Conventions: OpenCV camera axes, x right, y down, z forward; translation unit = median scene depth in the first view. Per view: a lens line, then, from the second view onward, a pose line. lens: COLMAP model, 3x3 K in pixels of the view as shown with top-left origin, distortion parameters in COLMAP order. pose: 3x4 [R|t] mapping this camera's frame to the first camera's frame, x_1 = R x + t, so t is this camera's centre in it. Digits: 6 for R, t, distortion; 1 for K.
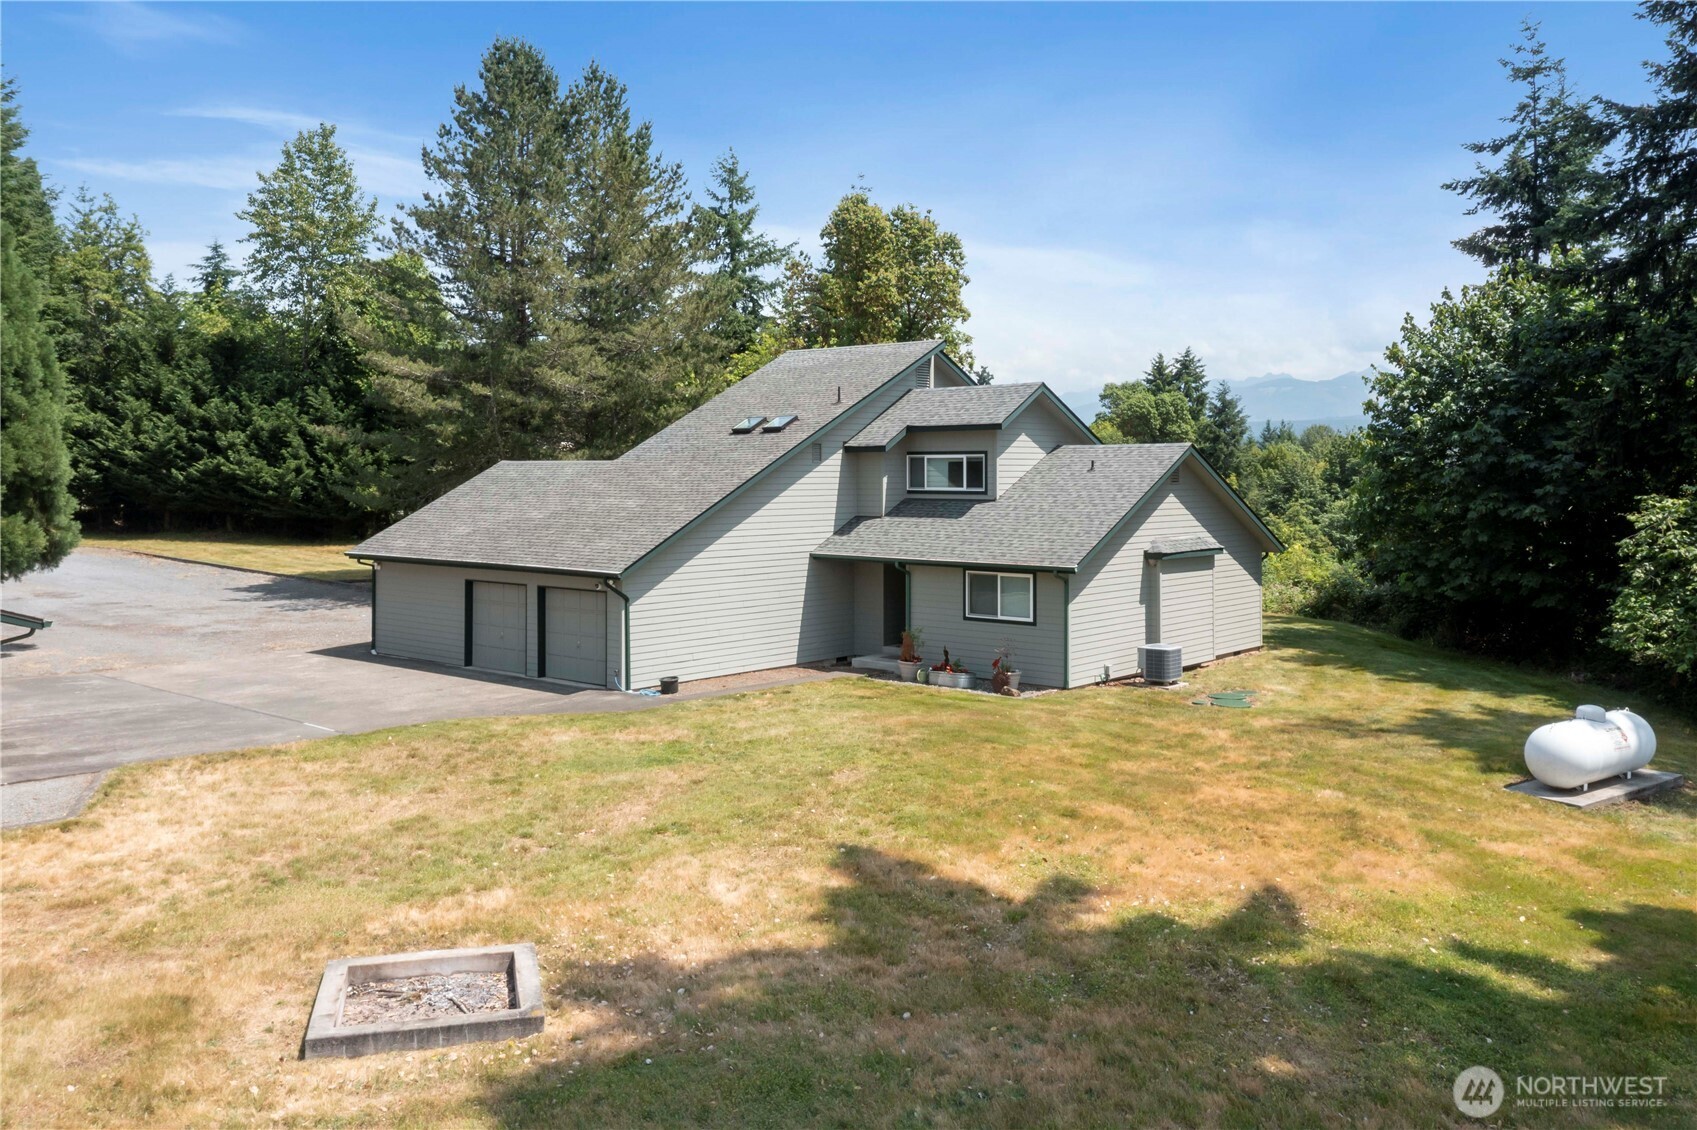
lens RADIAL K [[1381.9, 0, 847.5], [0, 1381.9, 474.9], [0, 0, 1]] dist [0.010374, -0.001977]
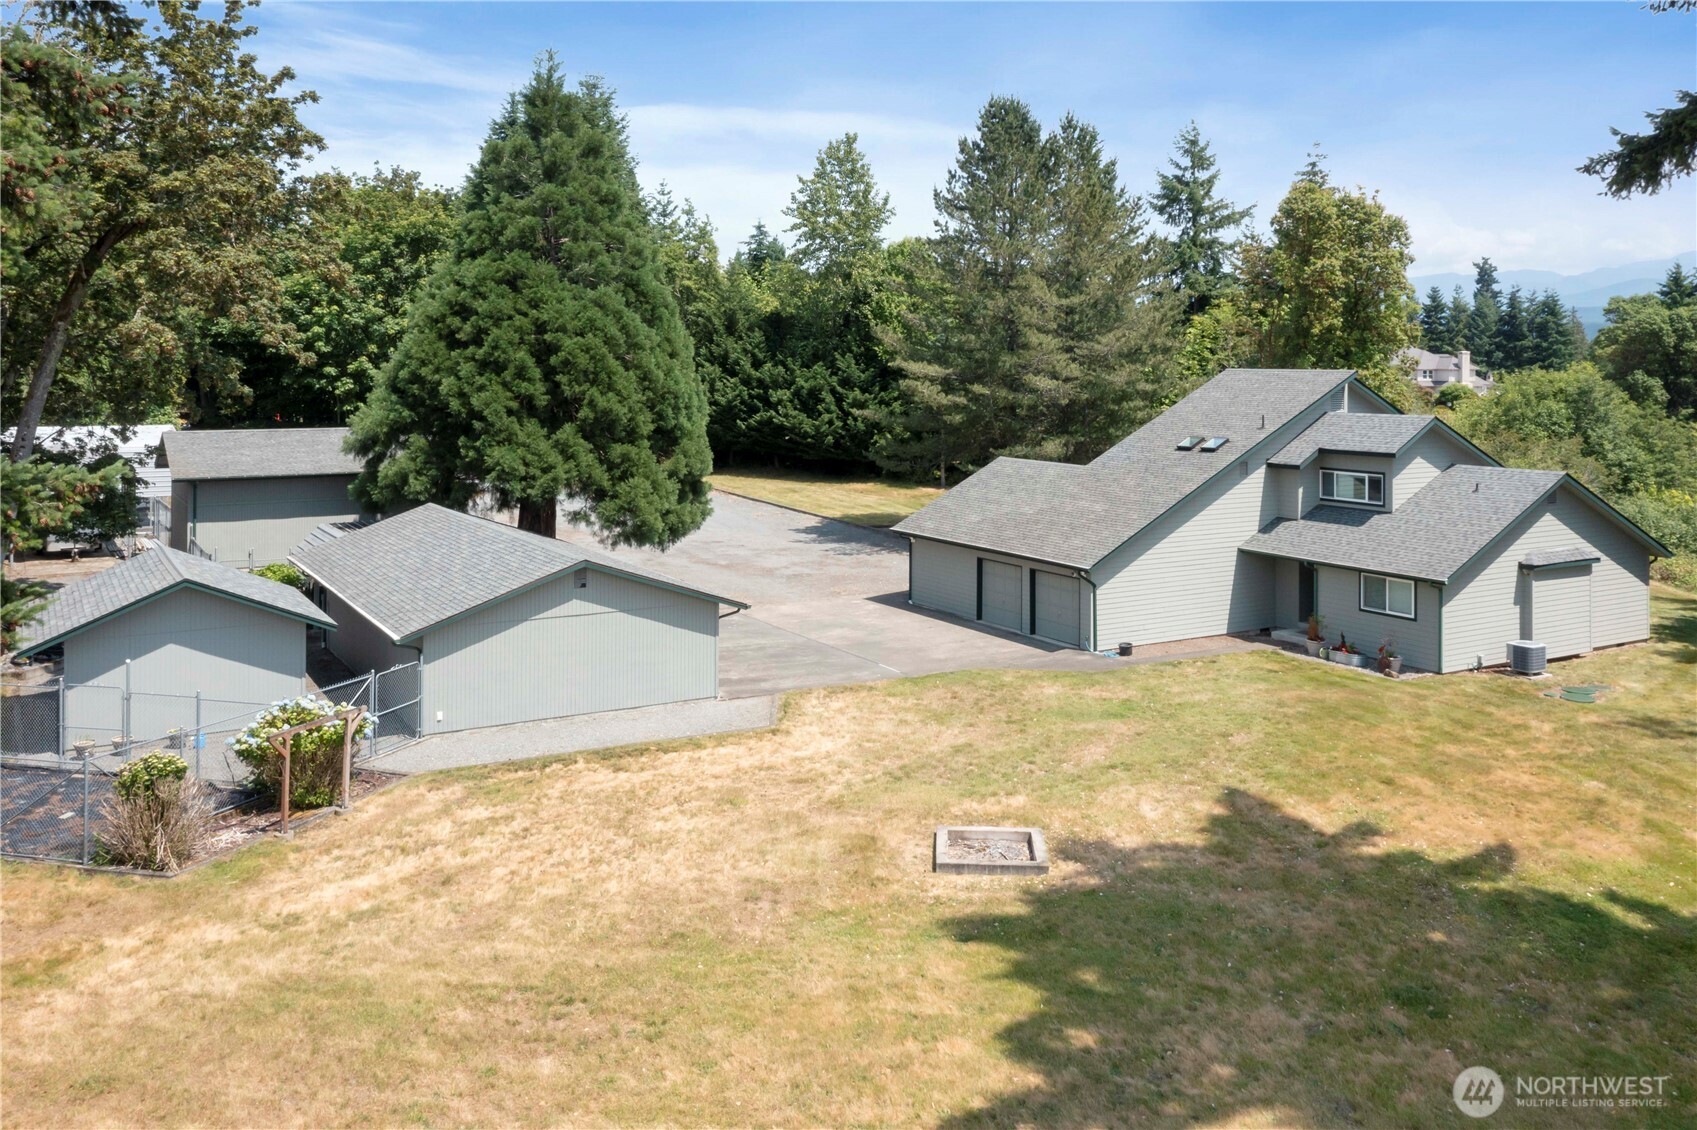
lens RADIAL K [[1384.0, 0, 848.1], [0, 1384.0, 377.8], [0, 0, 1]] dist [0.006355, 0.002500]
pose [[0.943328, 0.001159, -0.331860, 0.058908], [0.002061, 0.999954, 0.009350, -0.115302], [0.331856, -0.009504, 0.943282, -0.337804]]
